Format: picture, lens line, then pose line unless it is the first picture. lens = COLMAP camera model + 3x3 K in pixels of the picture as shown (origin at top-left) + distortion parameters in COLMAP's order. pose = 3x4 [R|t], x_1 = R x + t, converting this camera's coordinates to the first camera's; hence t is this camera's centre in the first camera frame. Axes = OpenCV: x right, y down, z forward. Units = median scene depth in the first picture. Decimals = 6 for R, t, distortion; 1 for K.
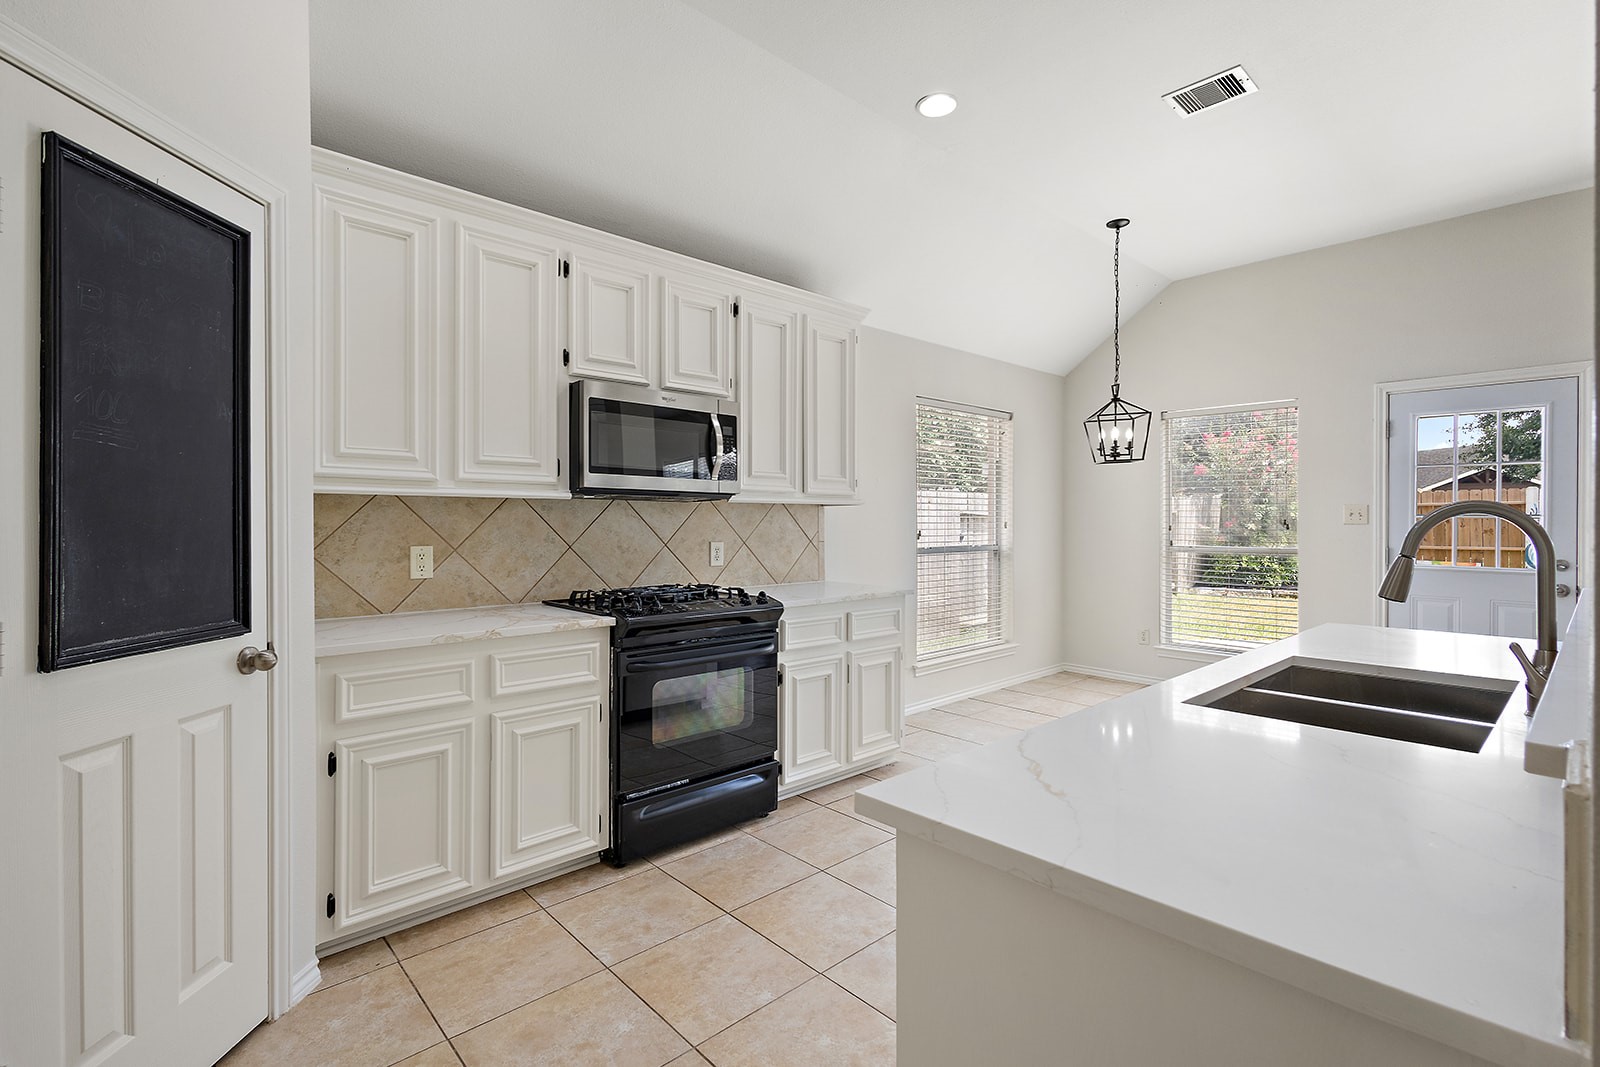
lens RADIAL K [[741.7, 0, 804.2], [0, 741.7, 522.0], [0, 0, 1]] dist [0.005804, -0.001308]
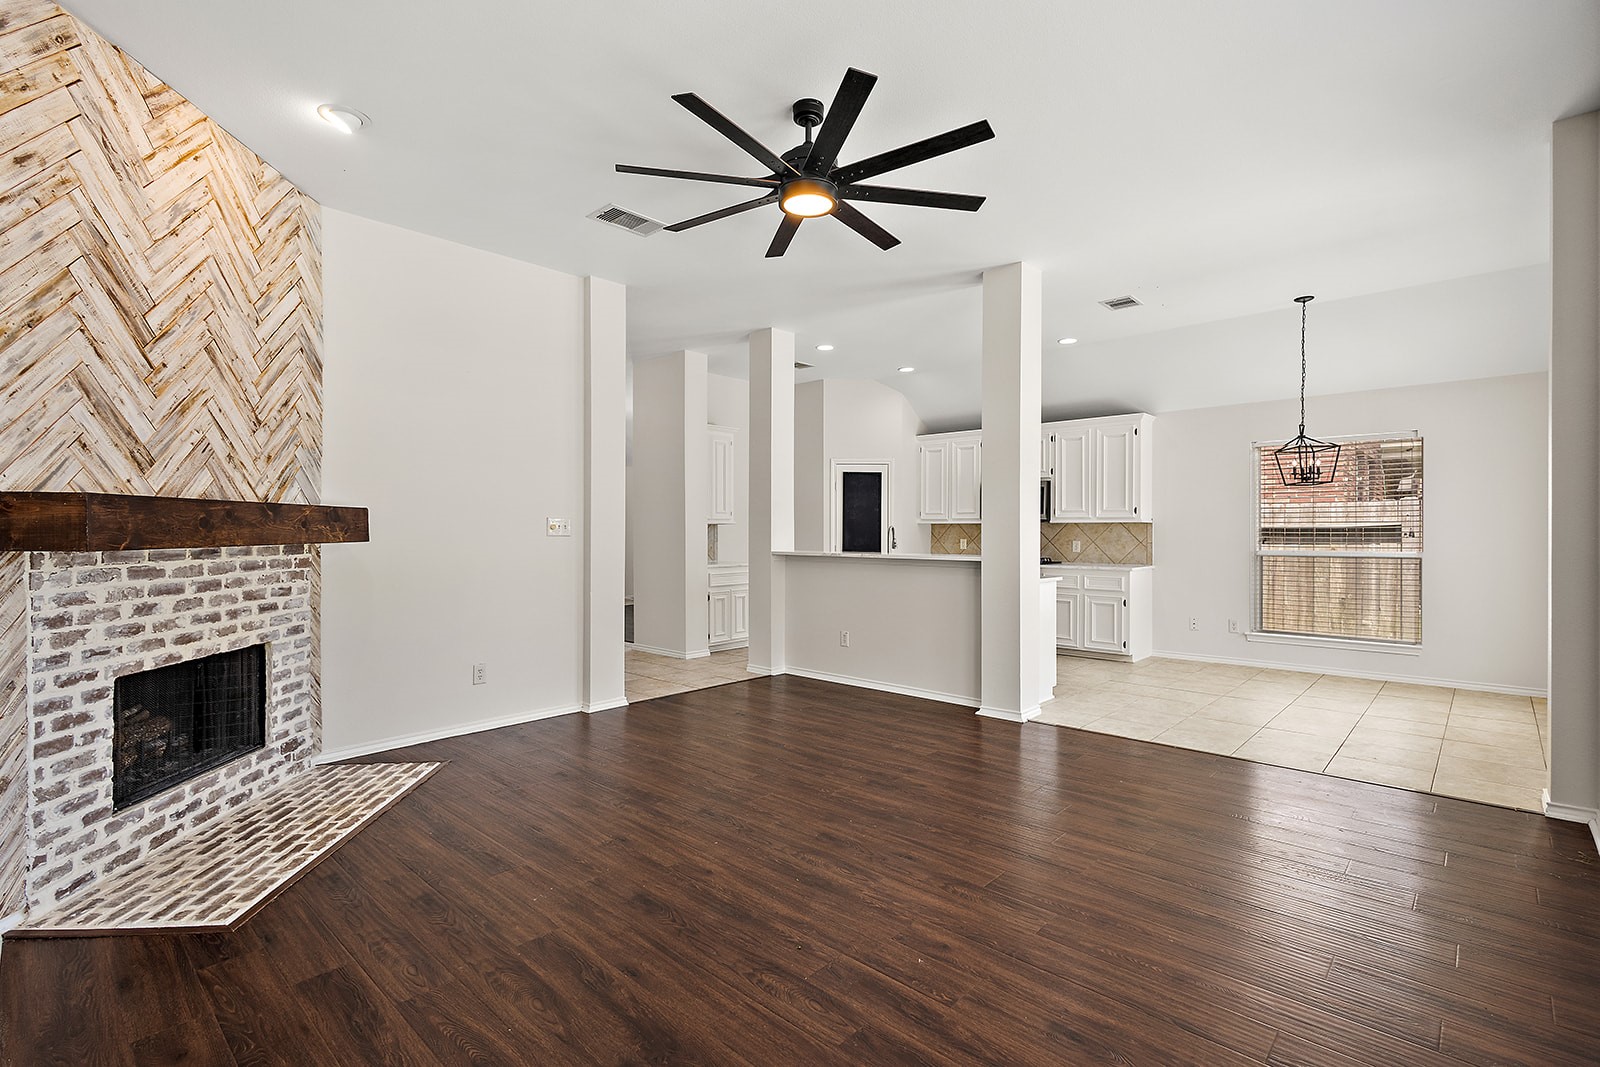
lens RADIAL K [[741.7, 0, 796.8], [0, 741.7, 531.8], [0, 0, 1]] dist [0.005804, -0.001308]
pose [[0.075150, -0.000277, -0.997172, 2.447566], [-0.003130, 0.999995, -0.000514, 0.005213], [0.997167, 0.003160, 0.075149, 0.042796]]
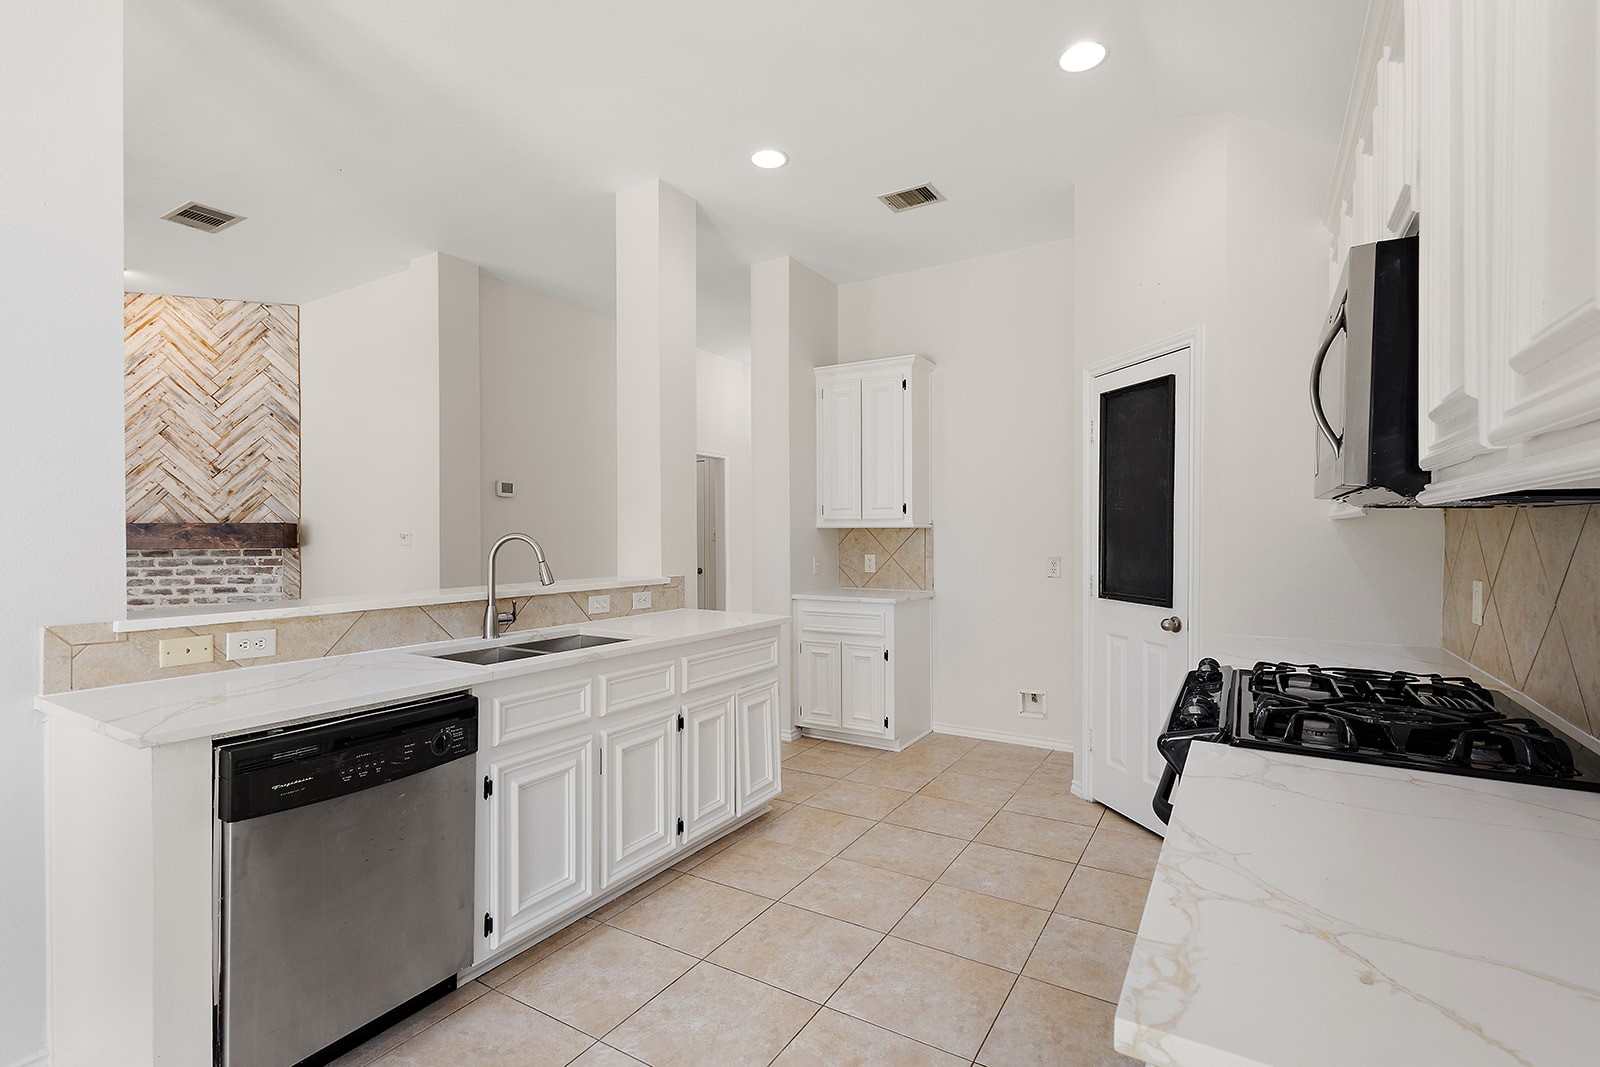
lens RADIAL K [[741.7, 0, 800.7], [0, 741.7, 534.8], [0, 0, 1]] dist [0.005804, -0.001308]
pose [[-0.962554, 0.001884, -0.271083, 0.322624], [0.000154, 0.999979, 0.006401, -0.018838], [0.271090, 0.006120, -0.962535, 1.435268]]
